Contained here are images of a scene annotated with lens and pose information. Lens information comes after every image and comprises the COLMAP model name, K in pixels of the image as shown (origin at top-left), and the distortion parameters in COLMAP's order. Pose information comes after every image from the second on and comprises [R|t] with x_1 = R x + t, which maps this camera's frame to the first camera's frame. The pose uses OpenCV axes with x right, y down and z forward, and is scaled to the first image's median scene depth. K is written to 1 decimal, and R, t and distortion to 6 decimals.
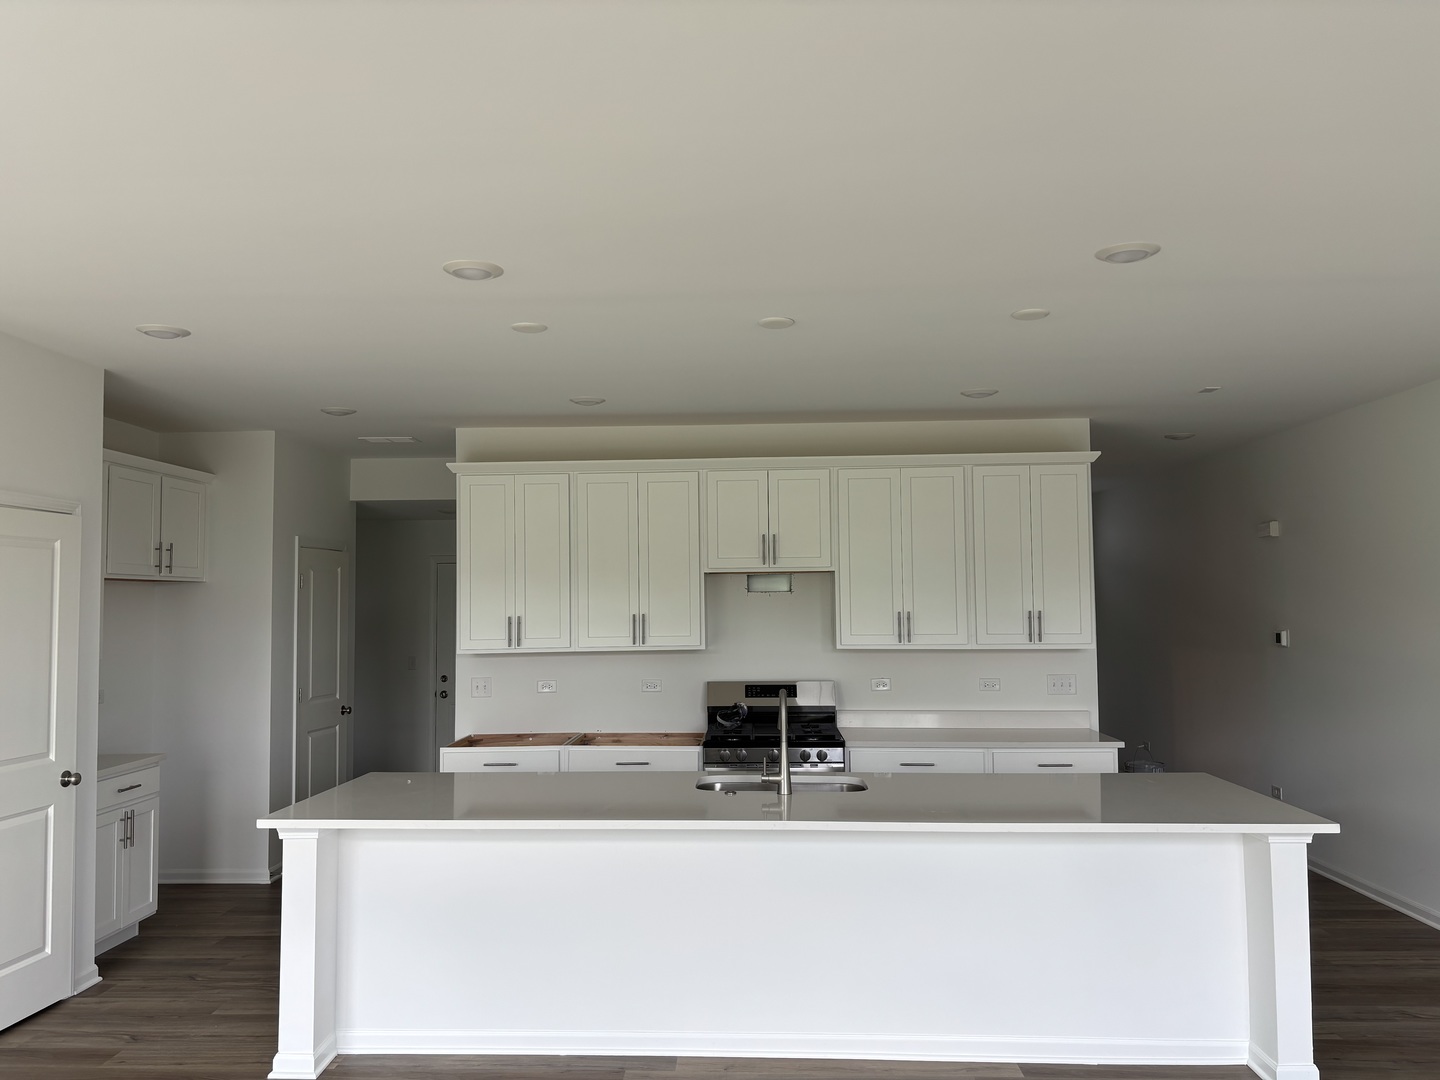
lens RADIAL K [[1092.7, 0, 720.0], [0, 1092.7, 540.0], [0, 0, 1]] dist [0.119256, -0.138293]
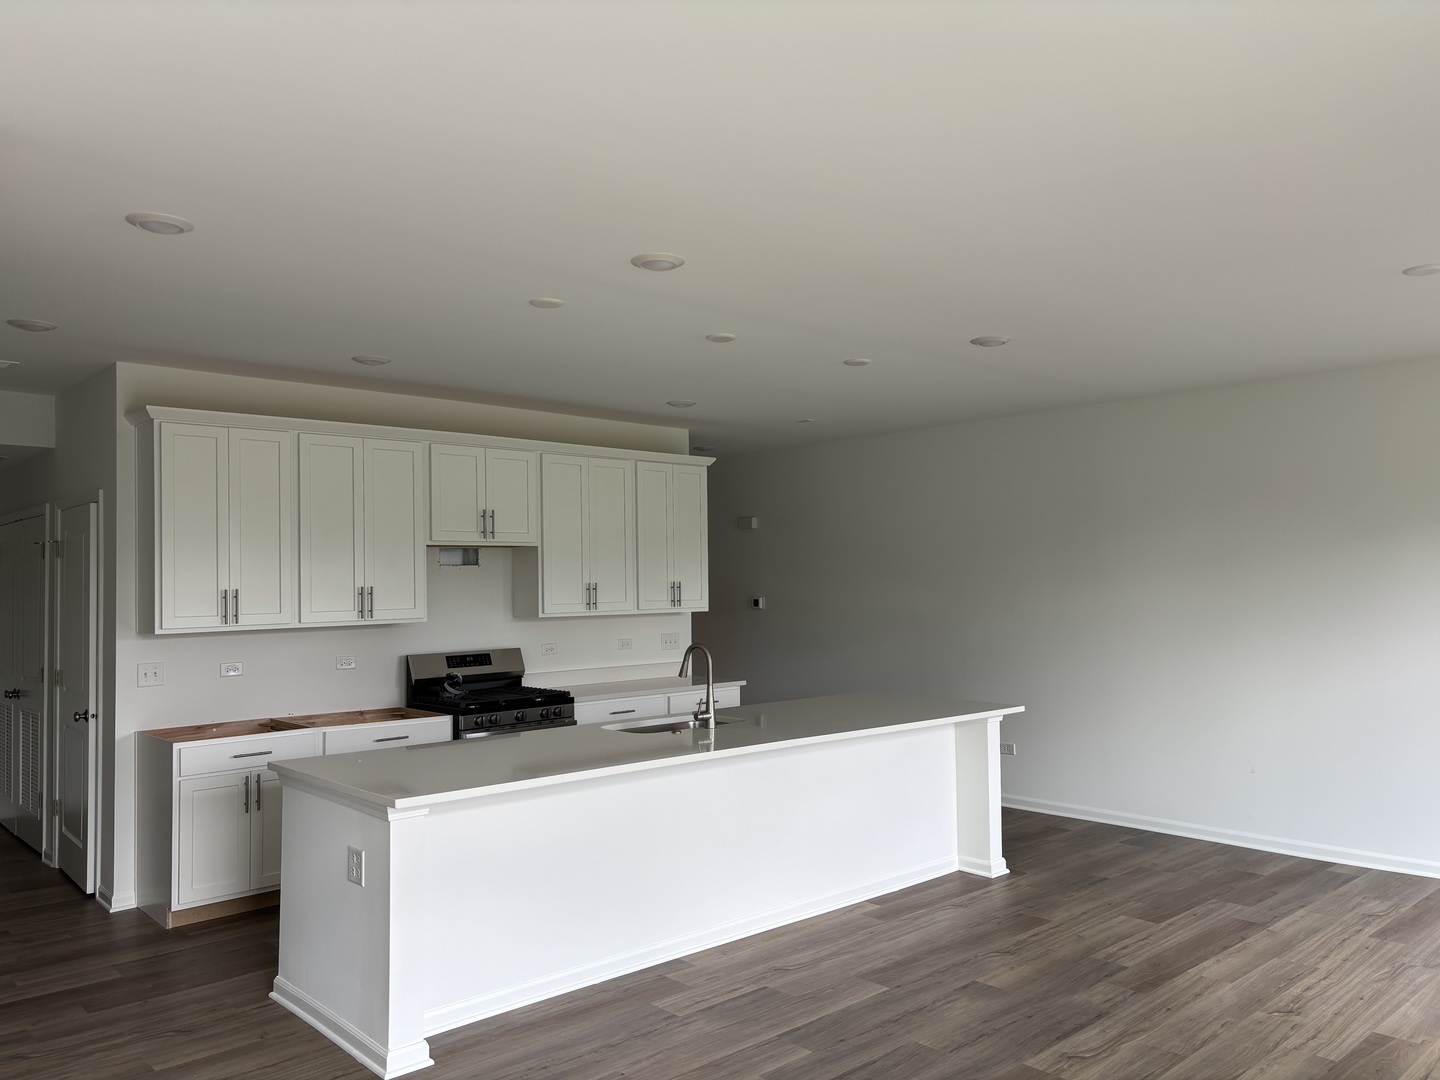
lens RADIAL K [[1098.8, 0, 698.8], [0, 1098.8, 539.4], [0, 0, 1]] dist [0.035250, -0.008585]
pose [[0.706630, 0.027879, 0.707034, -0.550656], [-0.038324, 0.999265, -0.001100, 0.016327], [-0.706545, -0.026319, 0.707179, 0.114104]]
